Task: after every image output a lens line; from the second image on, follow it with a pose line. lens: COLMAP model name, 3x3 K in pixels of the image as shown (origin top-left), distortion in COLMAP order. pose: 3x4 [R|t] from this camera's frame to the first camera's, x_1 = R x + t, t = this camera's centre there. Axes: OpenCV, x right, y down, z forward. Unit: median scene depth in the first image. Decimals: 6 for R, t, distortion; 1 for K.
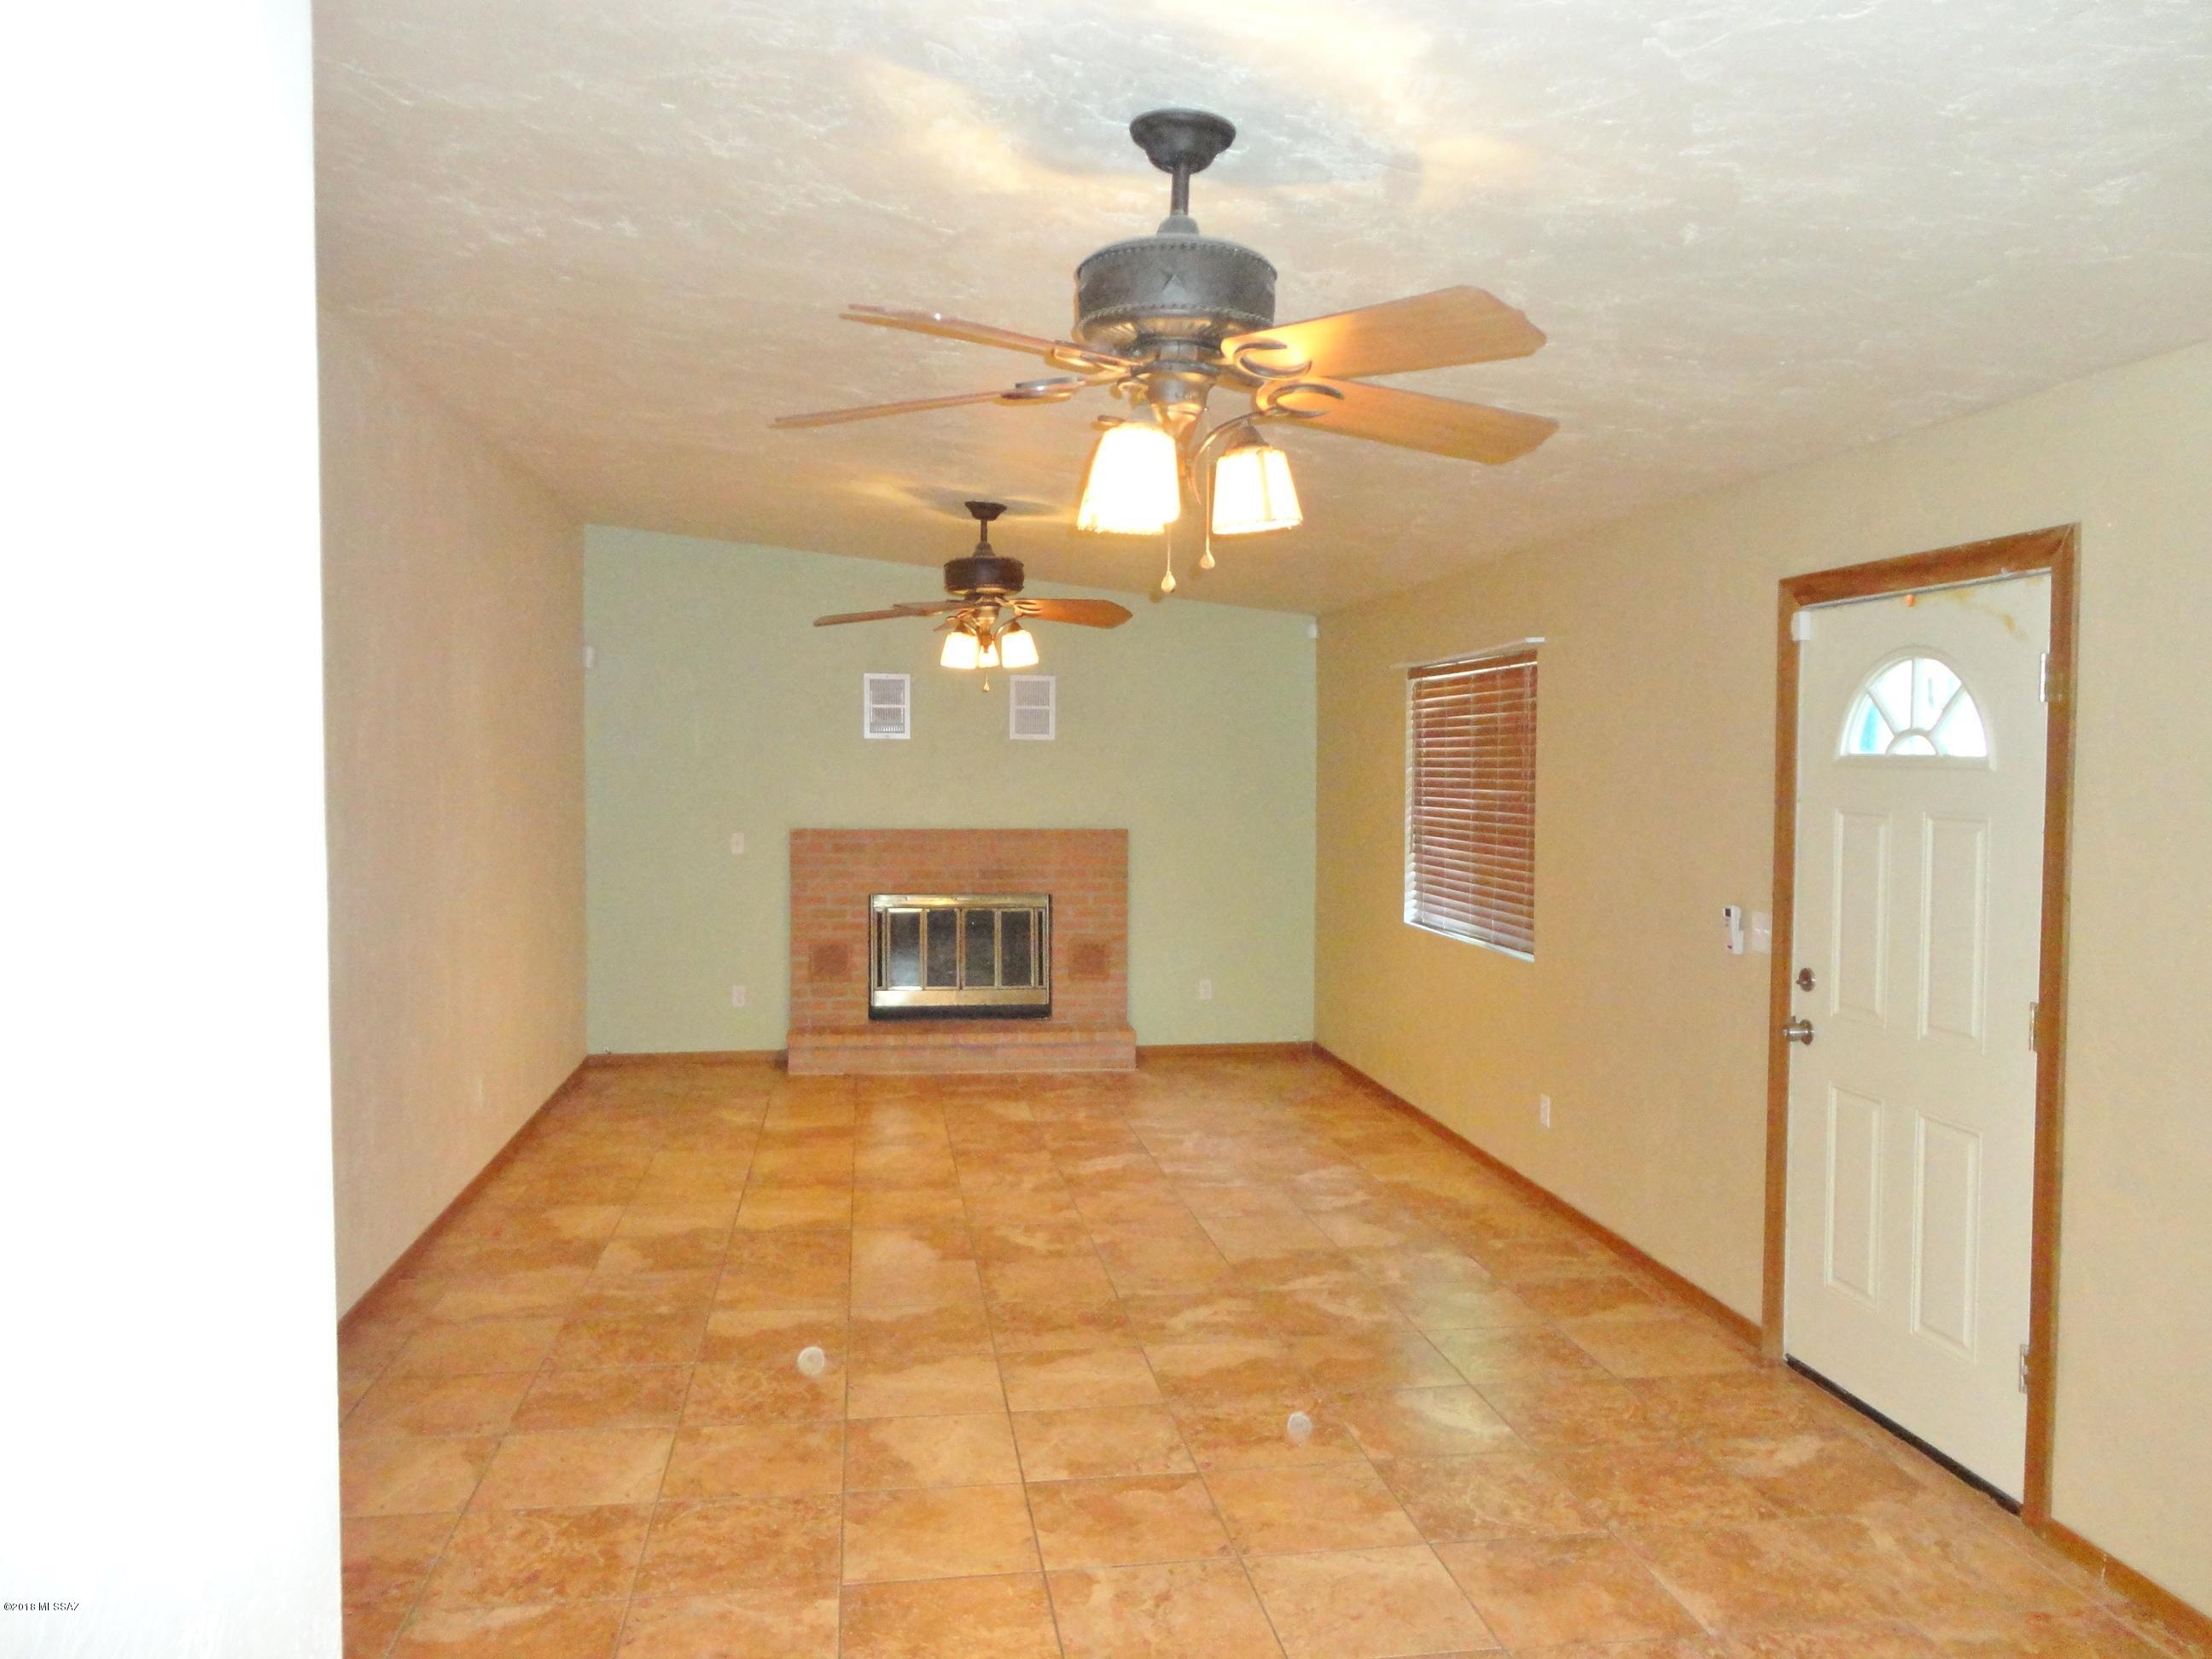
lens RADIAL K [[1622.5, 0, 1091.9], [0, 1622.5, 835.3], [0, 0, 1]] dist [-0.010209, 0.018615]
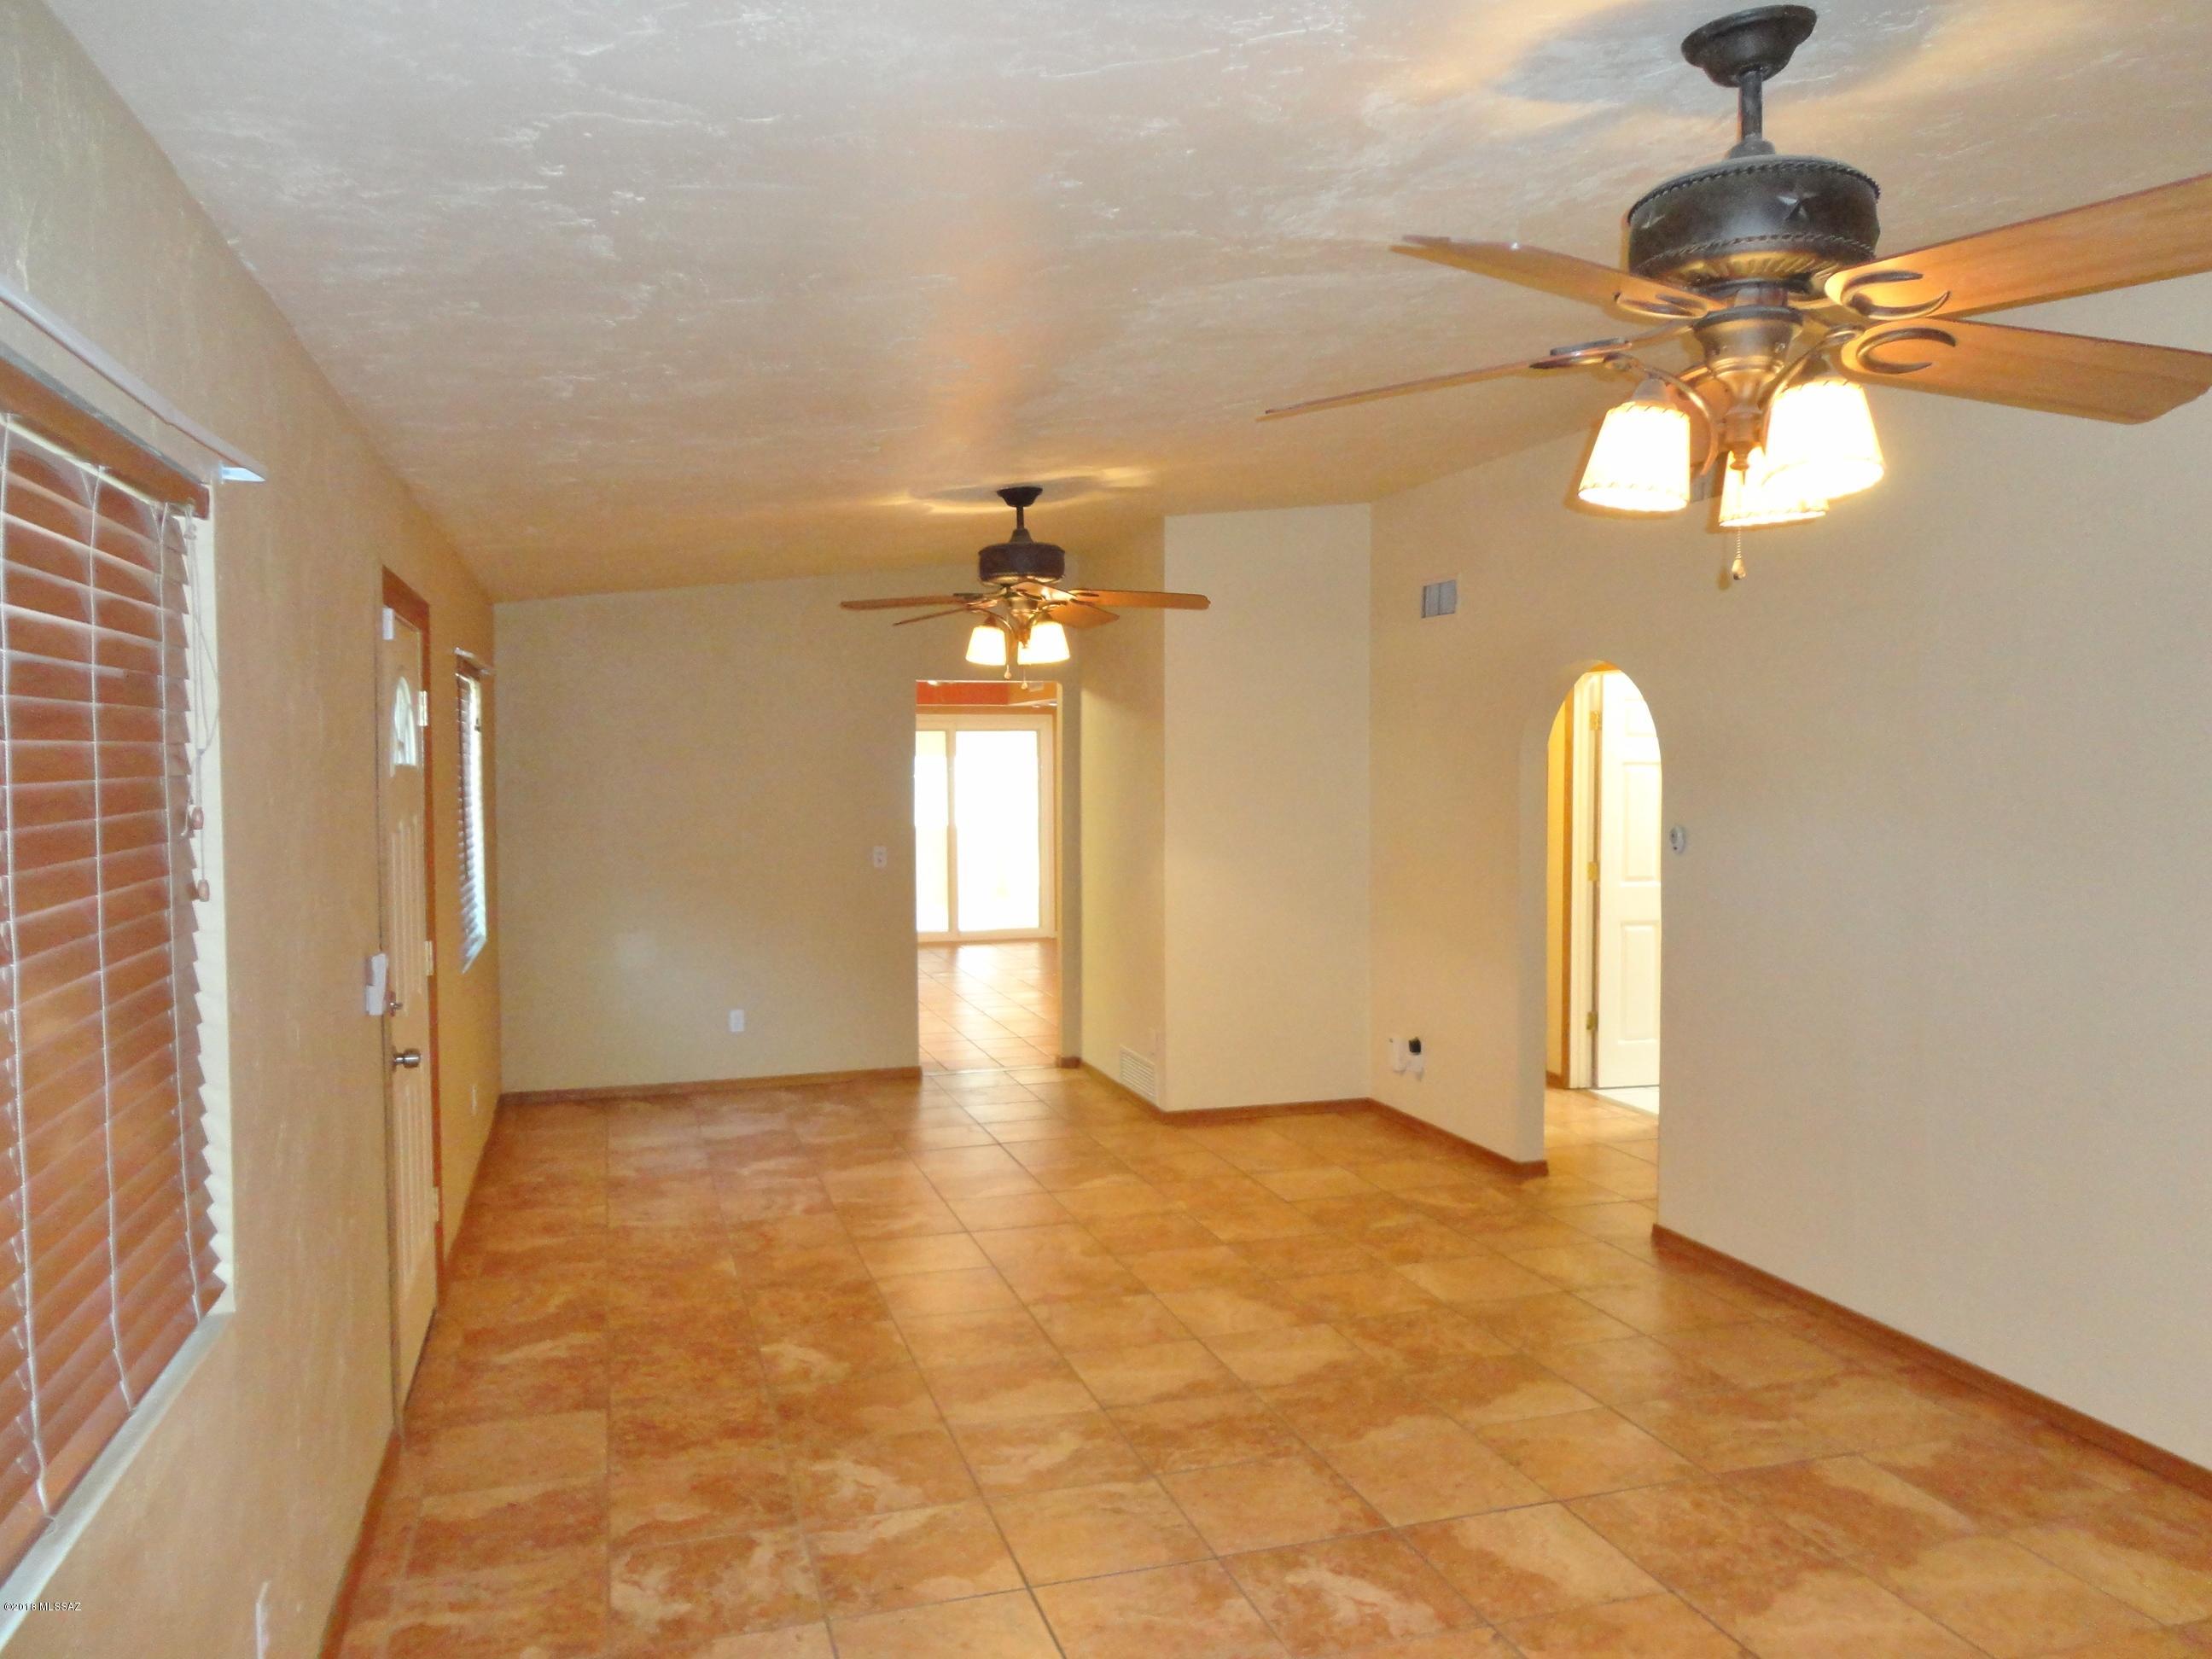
lens RADIAL K [[1622.5, 0, 1104.5], [0, 1622.5, 836.8], [0, 0, 1]] dist [-0.010209, 0.018615]
pose [[-0.987246, 0.011332, -0.158801, 0.124611], [-0.004496, 0.995082, 0.098957, -0.071207], [0.159141, 0.098409, -0.982339, 1.358061]]
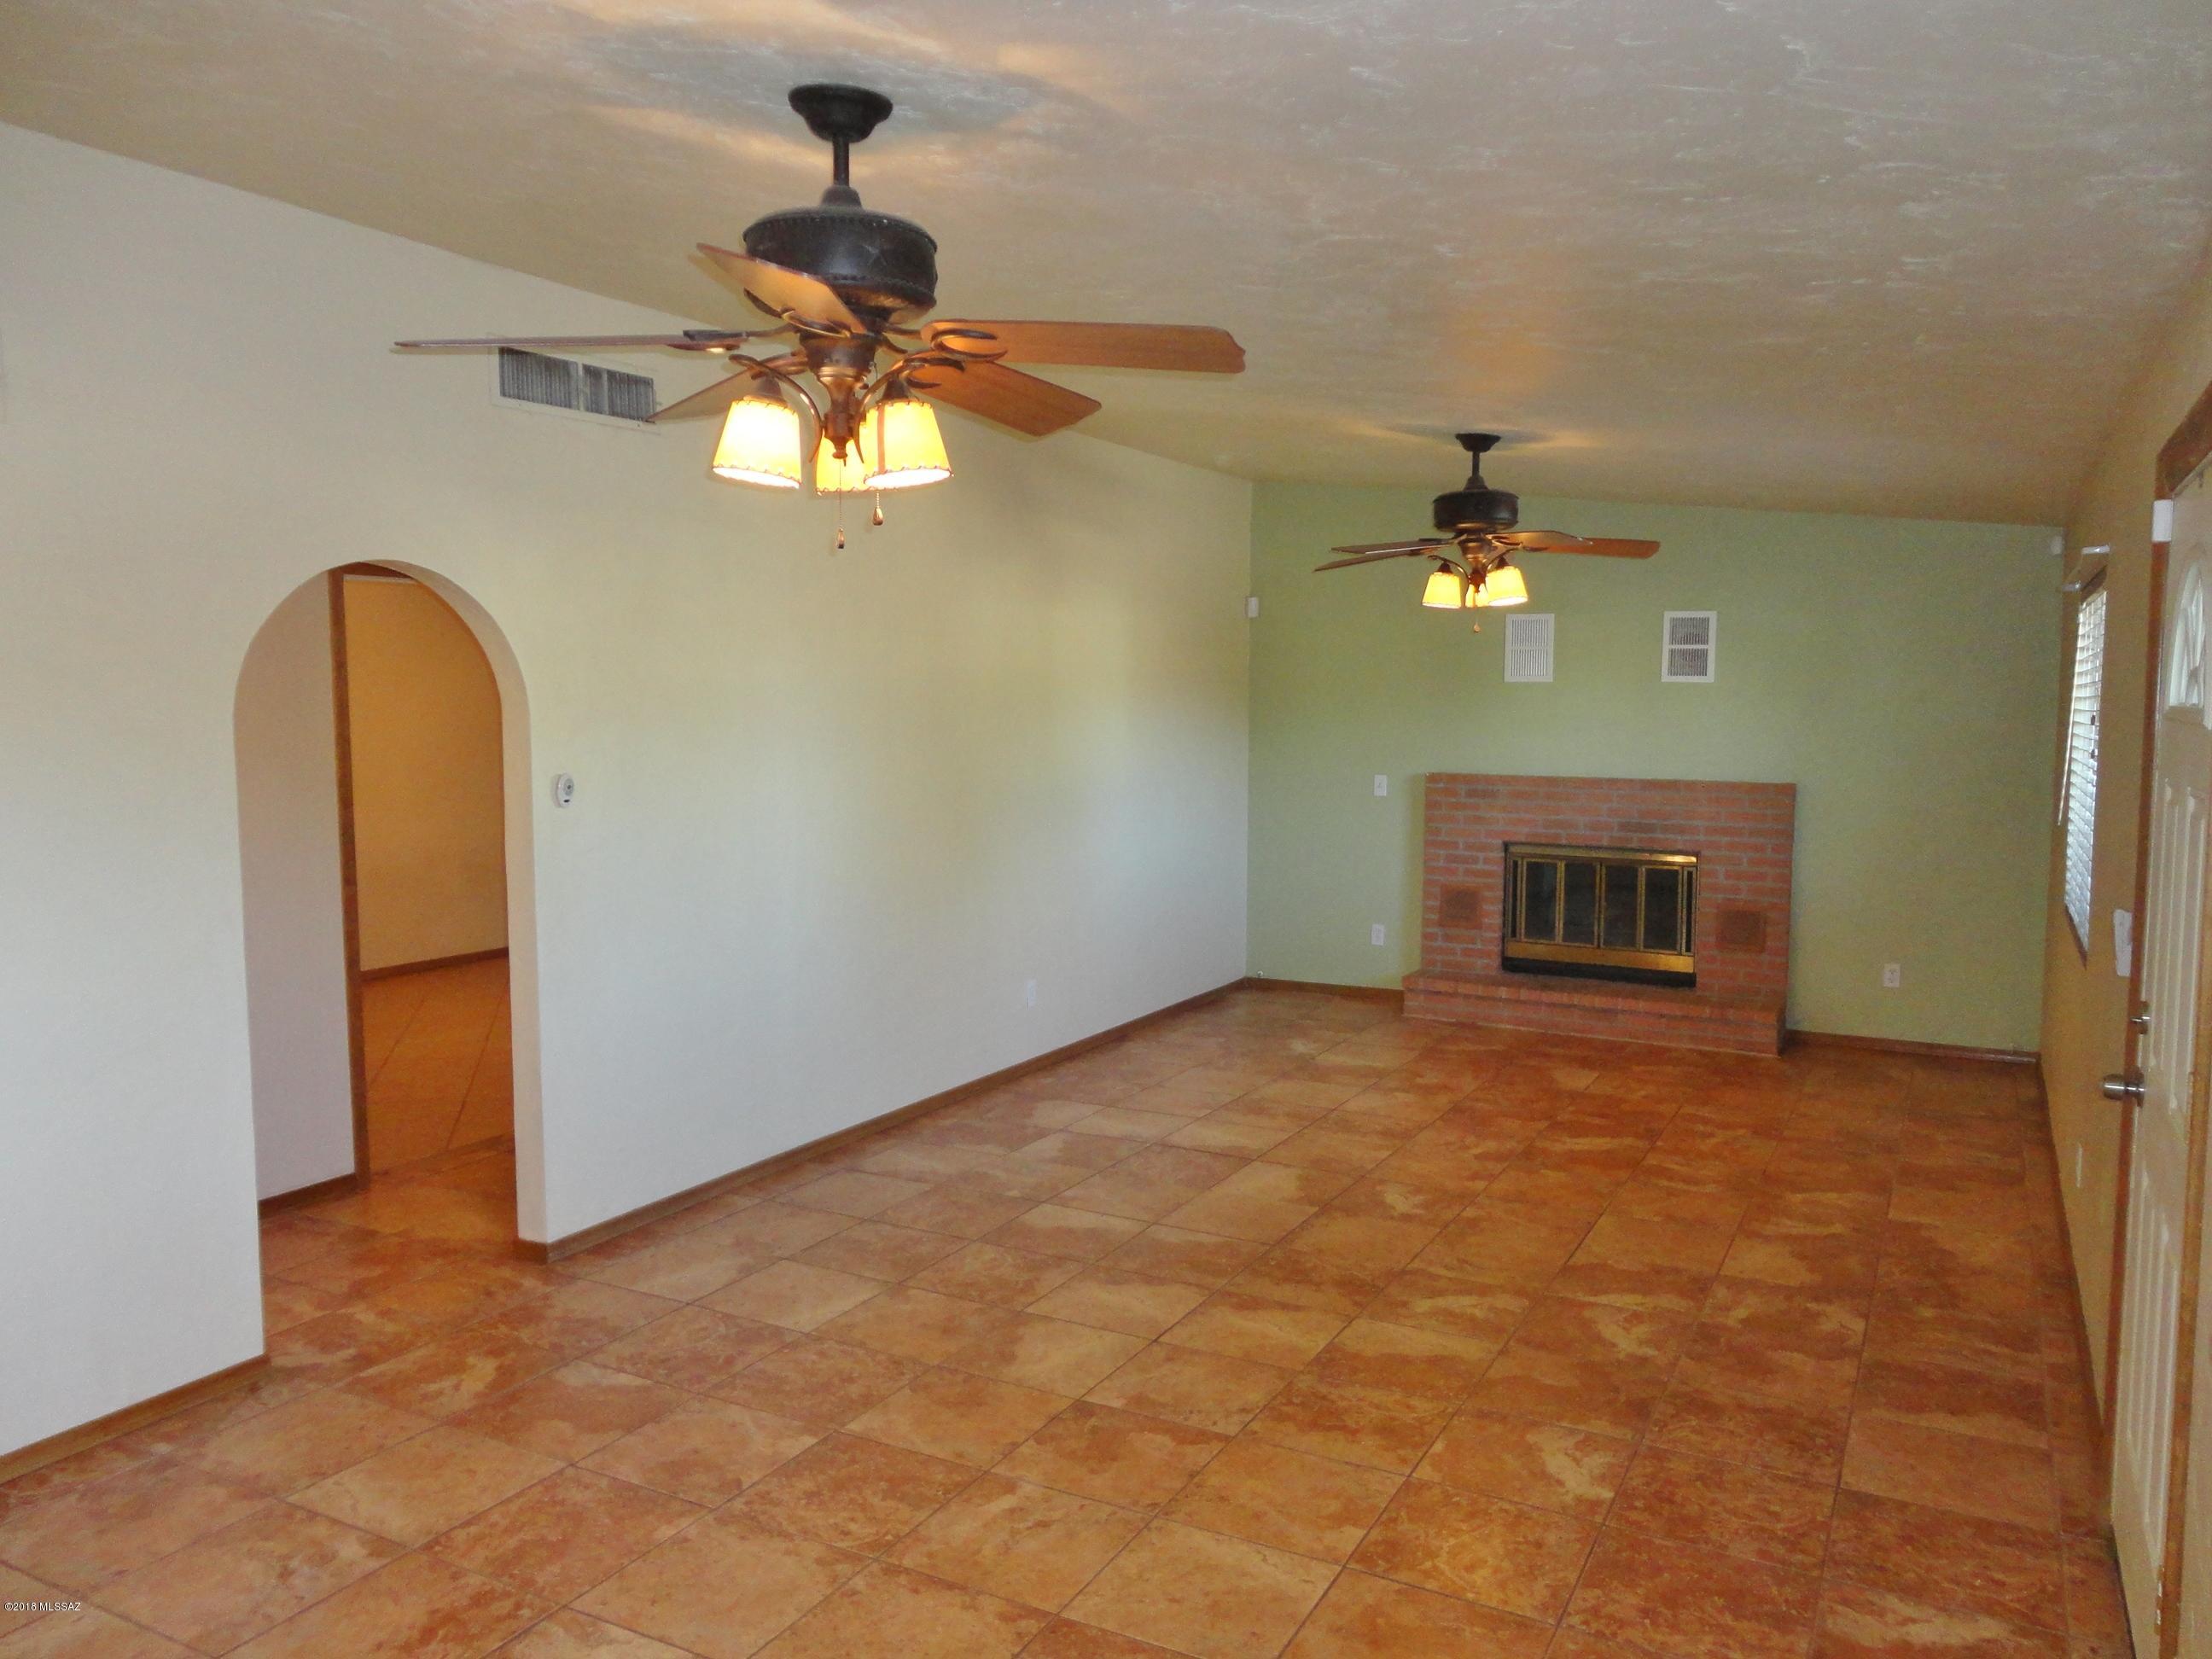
lens RADIAL K [[1622.5, 0, 1107.4], [0, 1622.5, 825.8], [0, 0, 1]] dist [-0.010209, 0.018615]
pose [[0.807782, 0.048704, -0.587465, 0.335587], [-0.030499, 0.998699, 0.040861, -0.007930], [0.588691, -0.015090, 0.808217, 0.101447]]
